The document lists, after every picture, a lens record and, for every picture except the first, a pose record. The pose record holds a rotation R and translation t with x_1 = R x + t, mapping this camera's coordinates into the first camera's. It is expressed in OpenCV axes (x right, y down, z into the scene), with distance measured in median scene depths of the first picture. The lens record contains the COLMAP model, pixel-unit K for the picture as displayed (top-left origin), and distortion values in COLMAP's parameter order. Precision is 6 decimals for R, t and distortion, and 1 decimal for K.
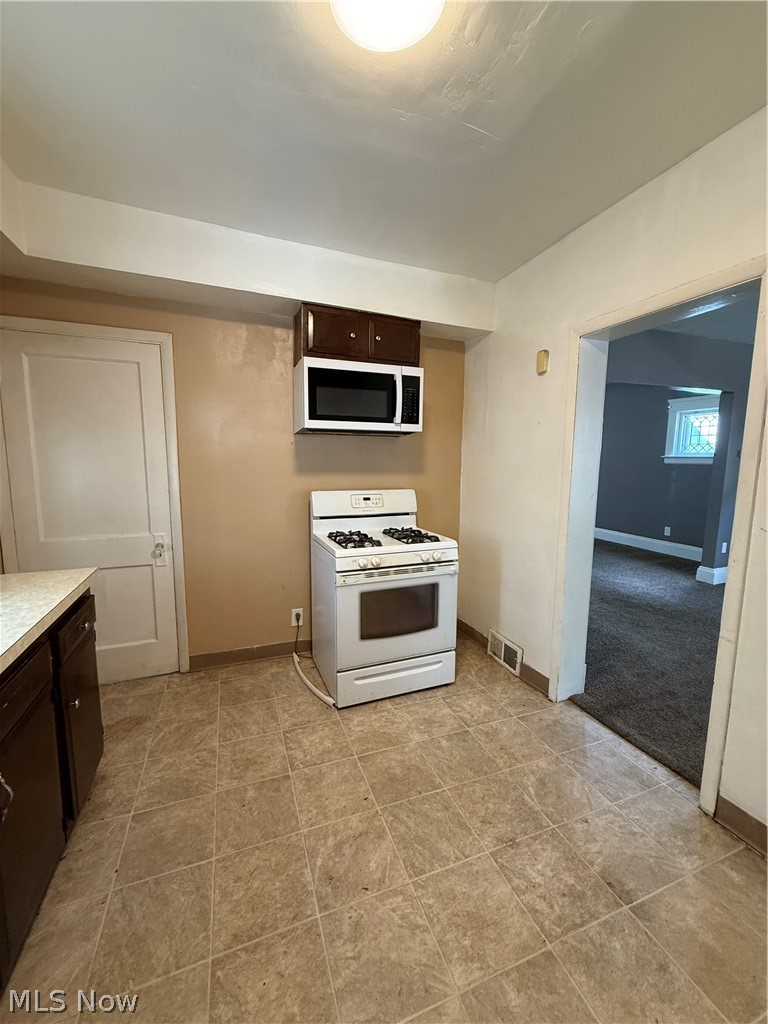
lens RADIAL K [[410.6, 0, 385.8], [0, 410.6, 508.0], [0, 0, 1]] dist [-0.000694, -0.000049]
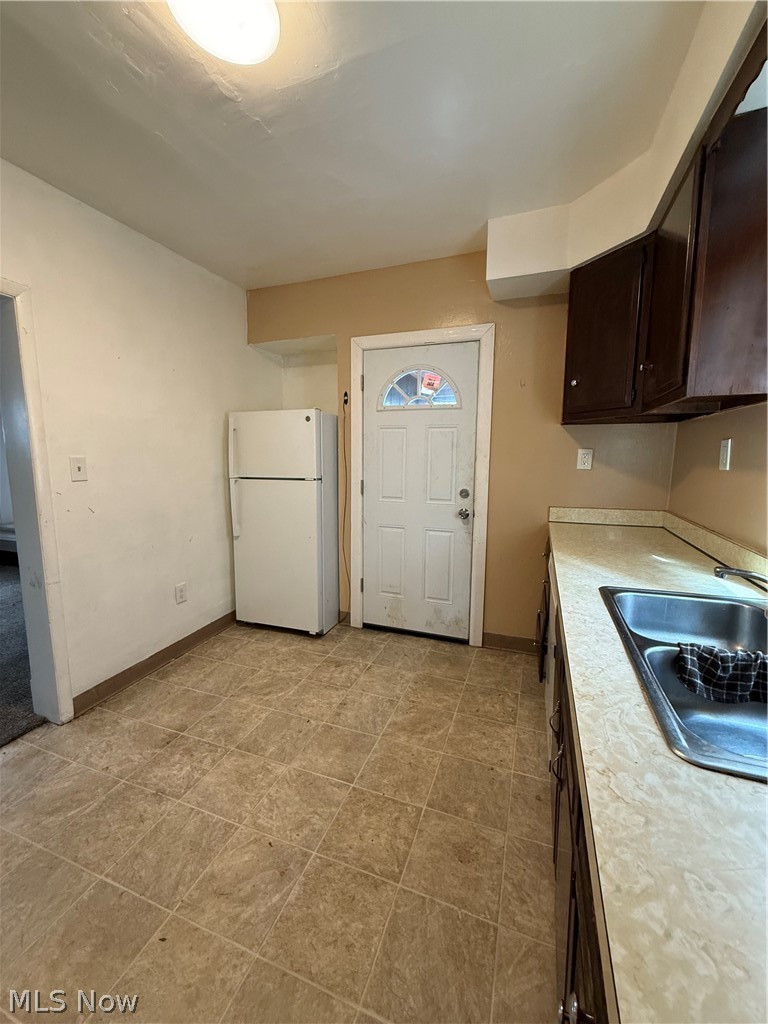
lens RADIAL K [[410.6, 0, 385.8], [0, 410.6, 508.0], [0, 0, 1]] dist [-0.000694, -0.000049]
pose [[-0.751469, -0.098302, 0.652404, -0.912041], [0.074608, 0.969834, 0.232069, -0.152410], [-0.655536, 0.223067, -0.721466, 1.417303]]
